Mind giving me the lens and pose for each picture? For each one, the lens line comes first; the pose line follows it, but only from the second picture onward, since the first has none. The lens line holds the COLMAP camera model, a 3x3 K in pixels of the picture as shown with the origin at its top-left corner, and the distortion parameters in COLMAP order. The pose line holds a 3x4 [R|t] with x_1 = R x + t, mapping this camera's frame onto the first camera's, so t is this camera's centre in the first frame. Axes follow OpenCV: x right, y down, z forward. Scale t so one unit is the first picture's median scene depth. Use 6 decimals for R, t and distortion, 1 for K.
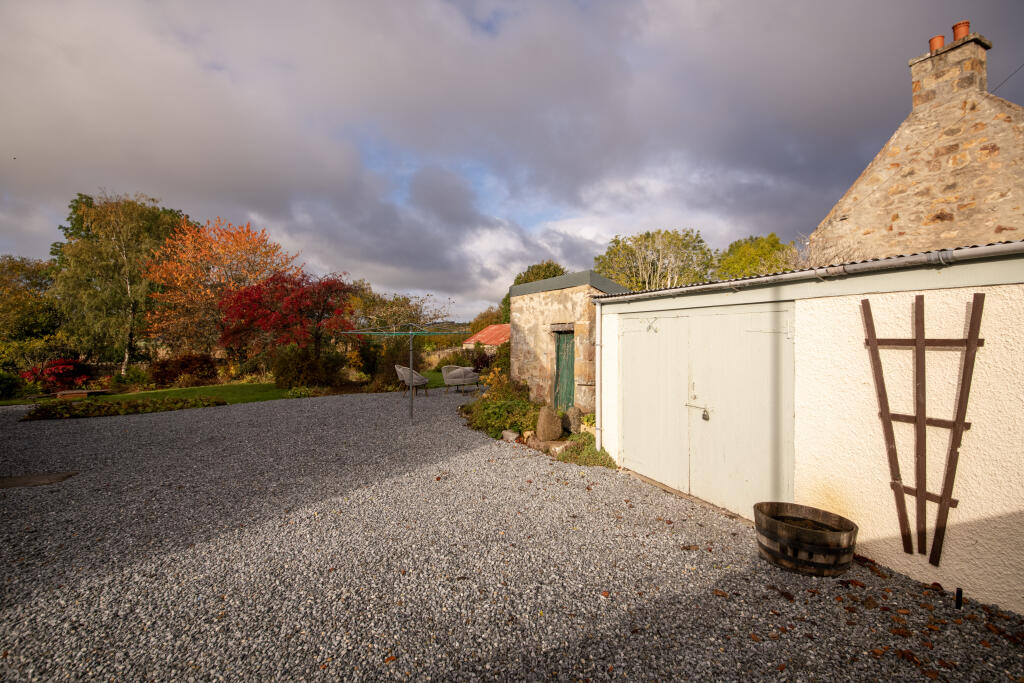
lens RADIAL K [[460.4, 0, 510.6], [0, 460.4, 331.3], [0, 0, 1]] dist [-0.021315, -0.002490]
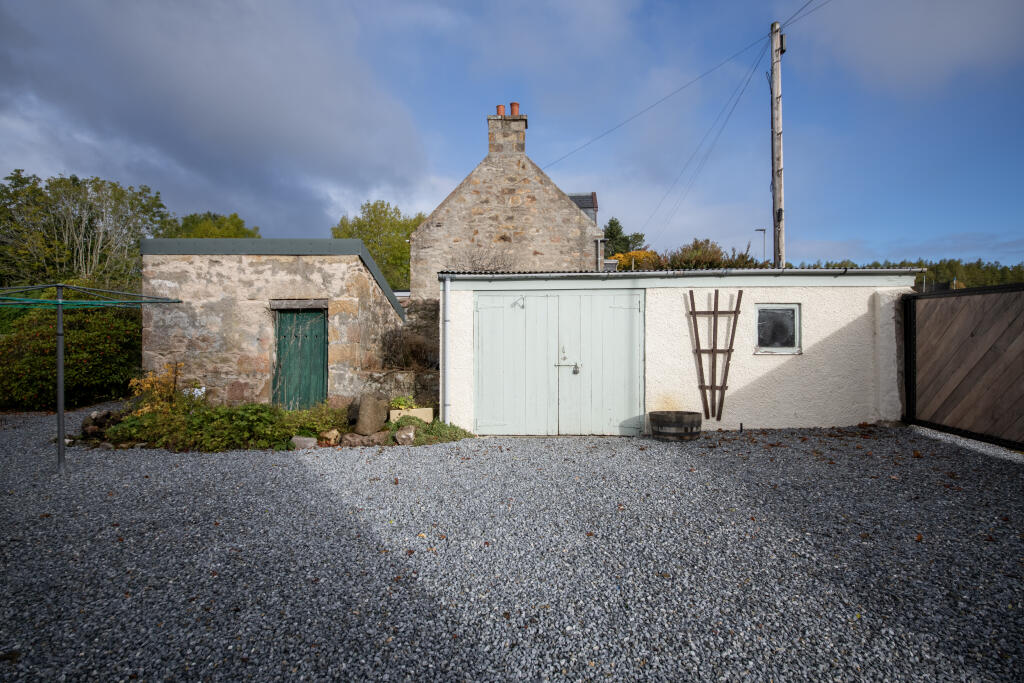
lens RADIAL K [[532.5, 0, 512.5], [0, 532.5, 344.9], [0, 0, 1]] dist [0.017805, -0.000297]
pose [[0.424411, -0.023000, 0.905178, -0.605752], [-0.002095, 0.999650, 0.026383, 0.038763], [-0.905467, -0.013093, 0.424214, 0.291999]]
